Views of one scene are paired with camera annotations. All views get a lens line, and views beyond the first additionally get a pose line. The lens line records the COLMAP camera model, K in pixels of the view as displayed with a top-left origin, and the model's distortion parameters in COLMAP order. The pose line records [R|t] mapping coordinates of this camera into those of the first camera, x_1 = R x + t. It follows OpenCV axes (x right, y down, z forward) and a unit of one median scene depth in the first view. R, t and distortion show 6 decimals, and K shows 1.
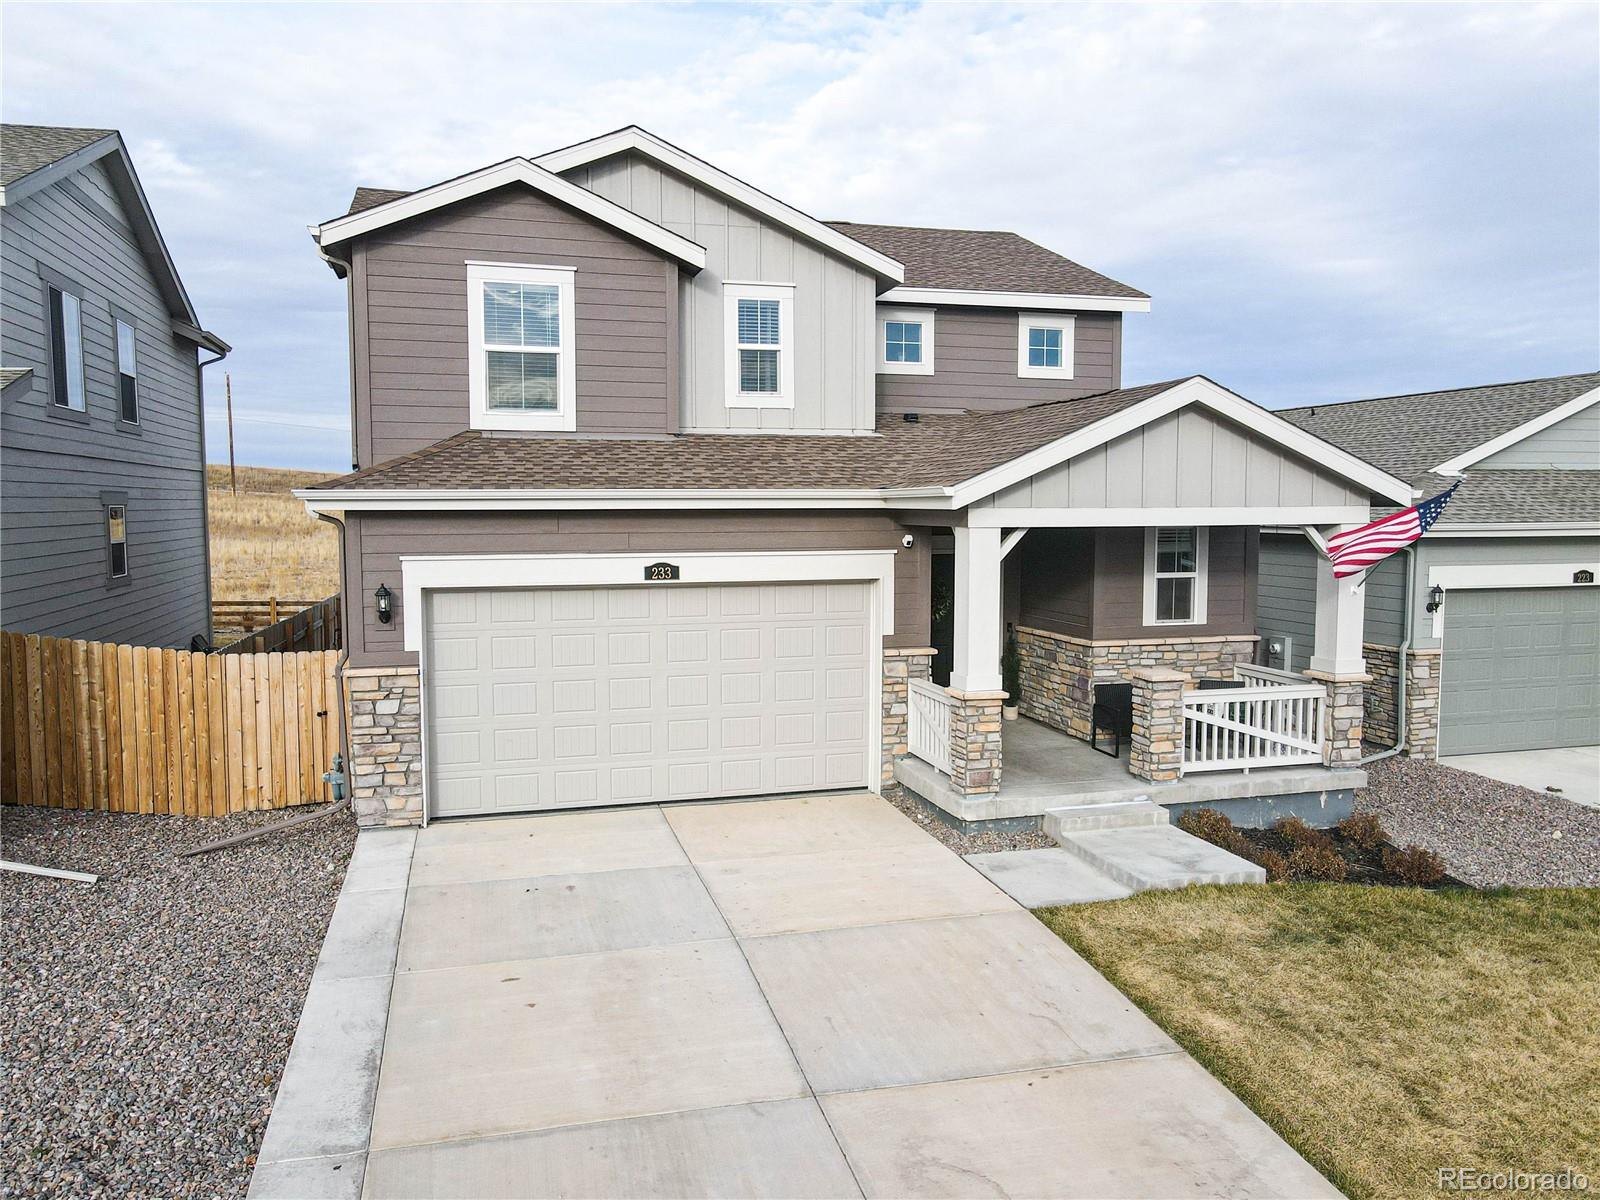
lens RADIAL K [[1167.7, 0, 799.7], [0, 1167.7, 600.0], [0, 0, 1]] dist [0.017873, 0.007545]
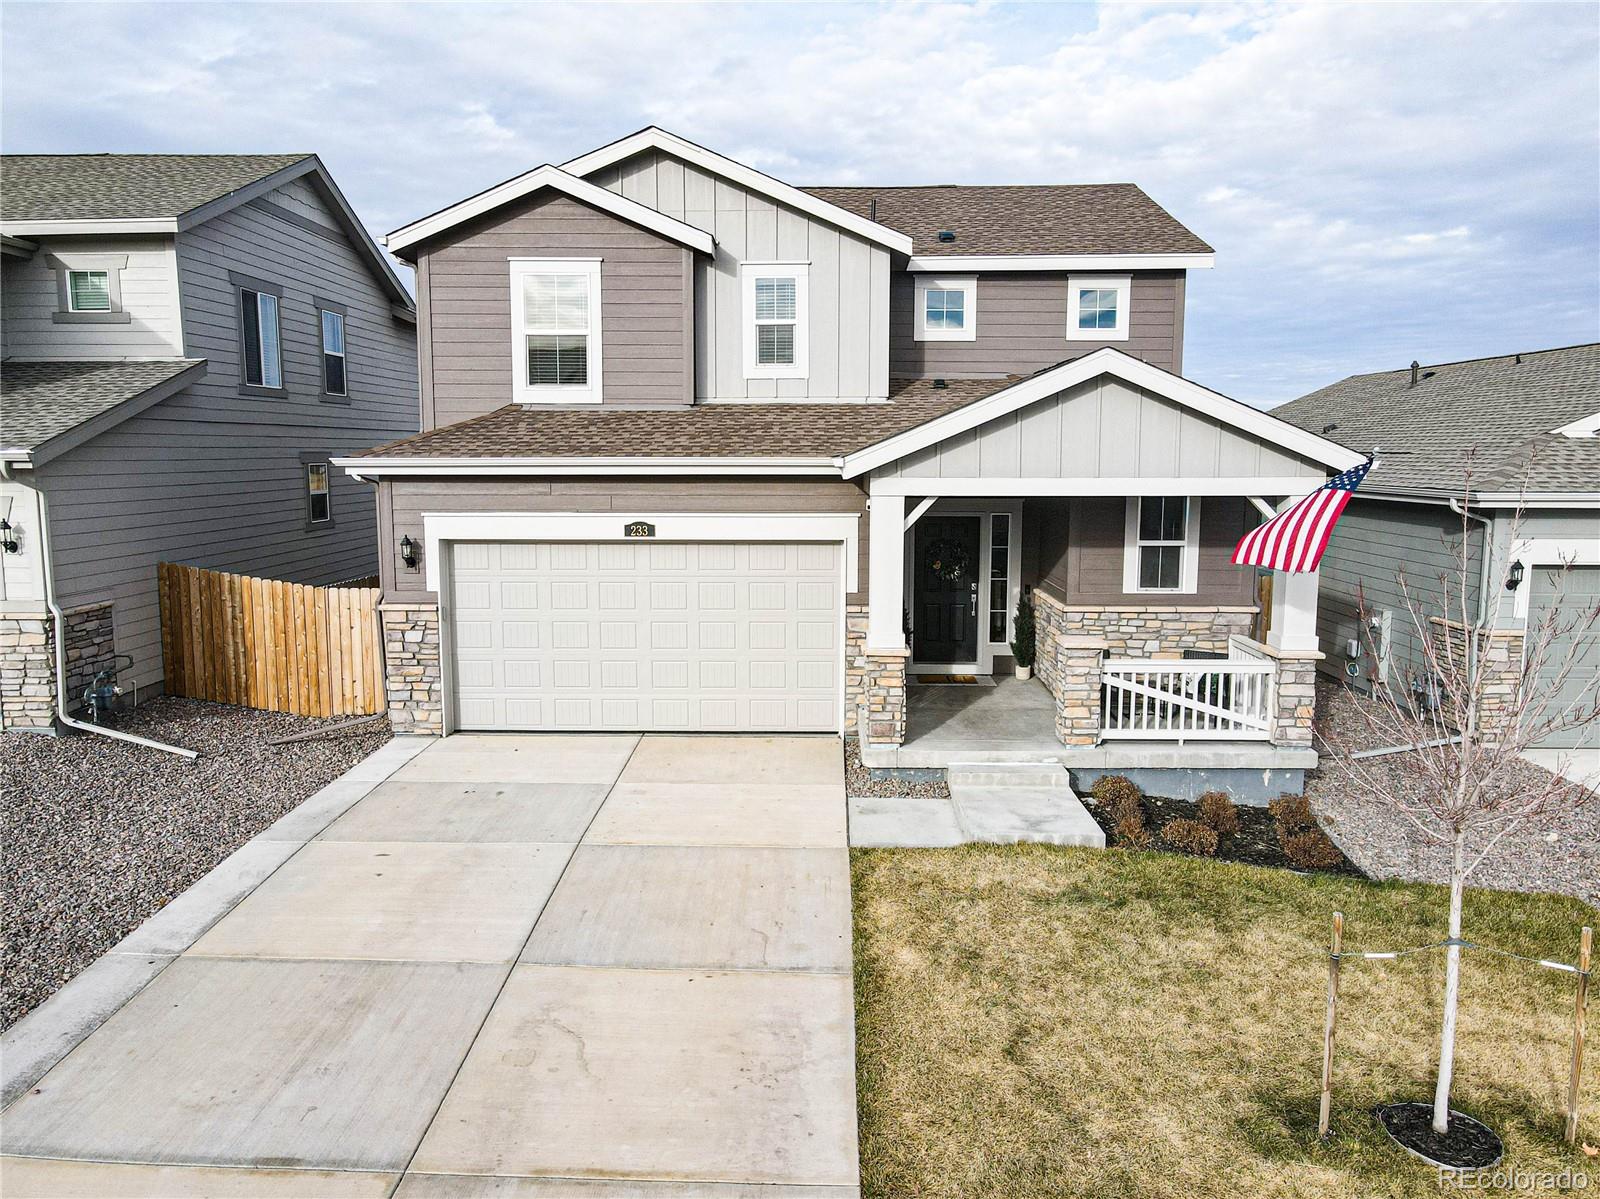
lens RADIAL K [[1167.7, 0, 797.3], [0, 1167.7, 598.3], [0, 0, 1]] dist [0.017873, 0.007545]
pose [[0.956475, 0.039105, -0.289183, 0.353144], [-0.026326, 0.998503, 0.047949, -0.015754], [0.290625, -0.038249, 0.956072, -0.042569]]
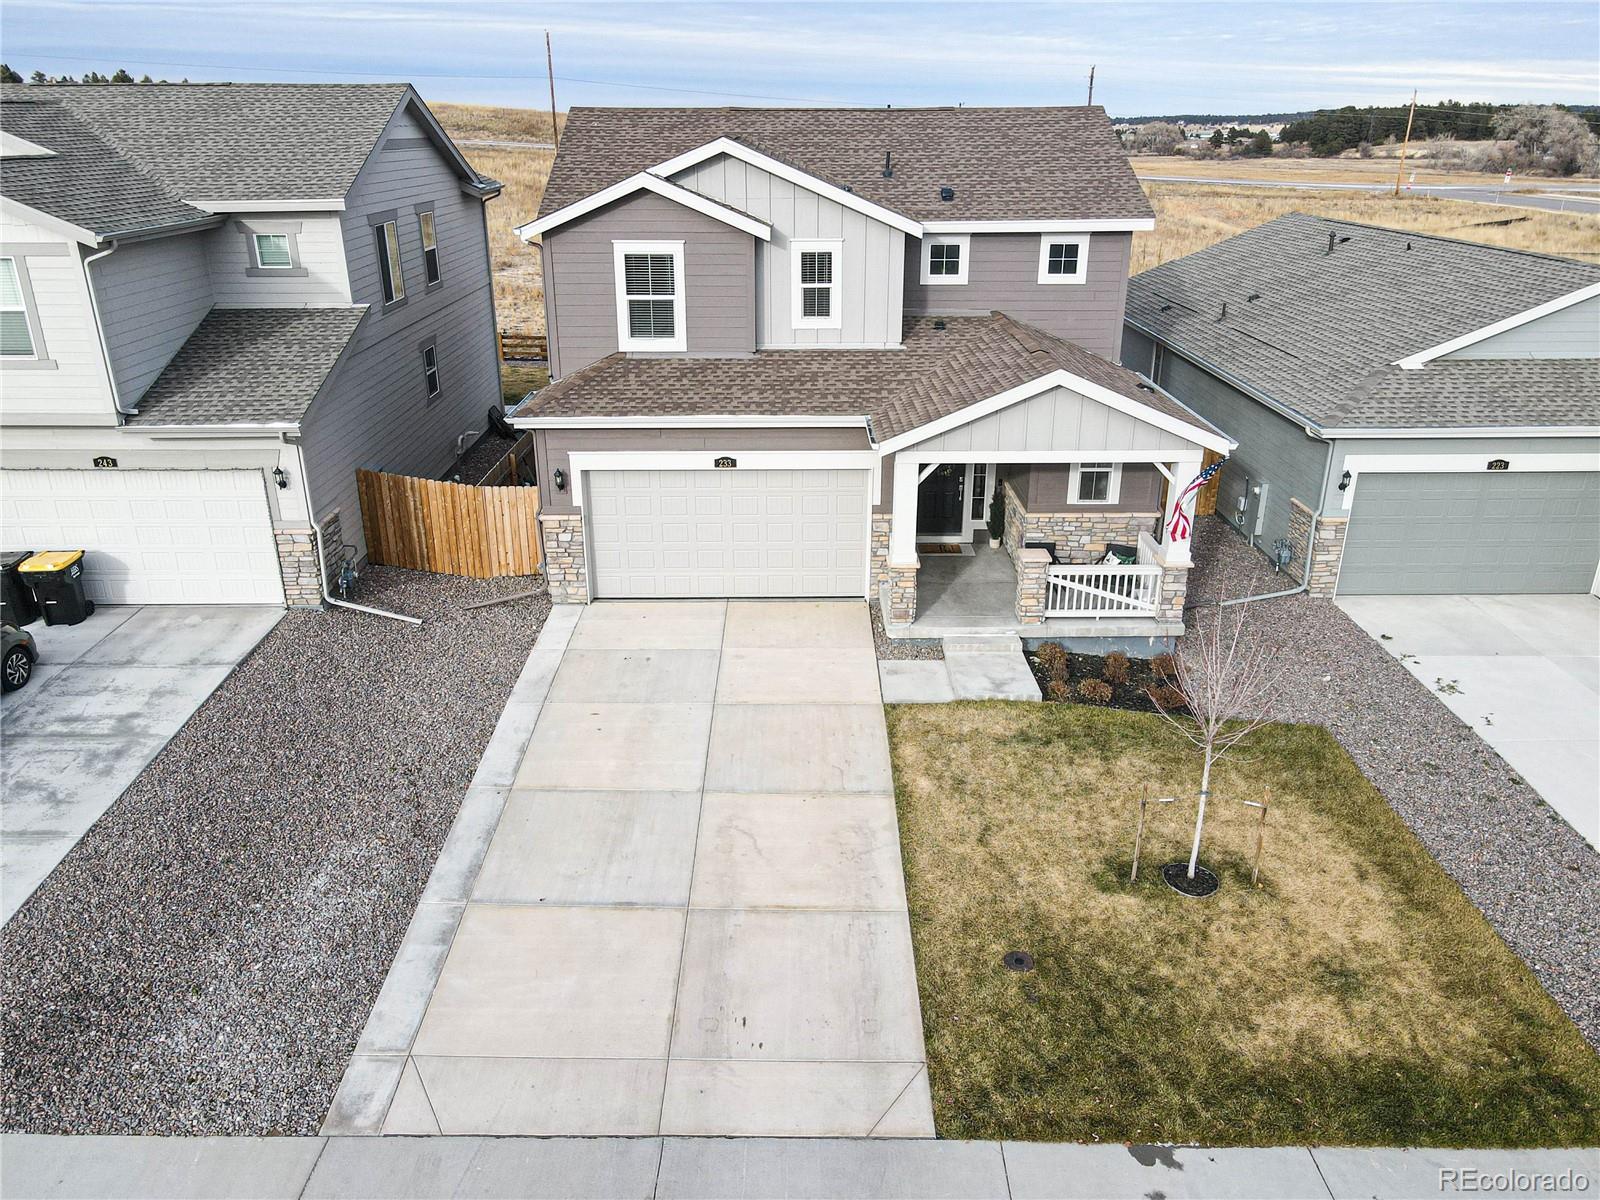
lens RADIAL K [[1167.7, 0, 801.3], [0, 1167.7, 591.2], [0, 0, 1]] dist [0.017873, 0.007545]
pose [[0.964611, 0.098544, -0.244571, 0.379423], [-0.023026, 0.955476, 0.294168, -0.320630], [0.262670, -0.278126, 0.923932, -0.477034]]
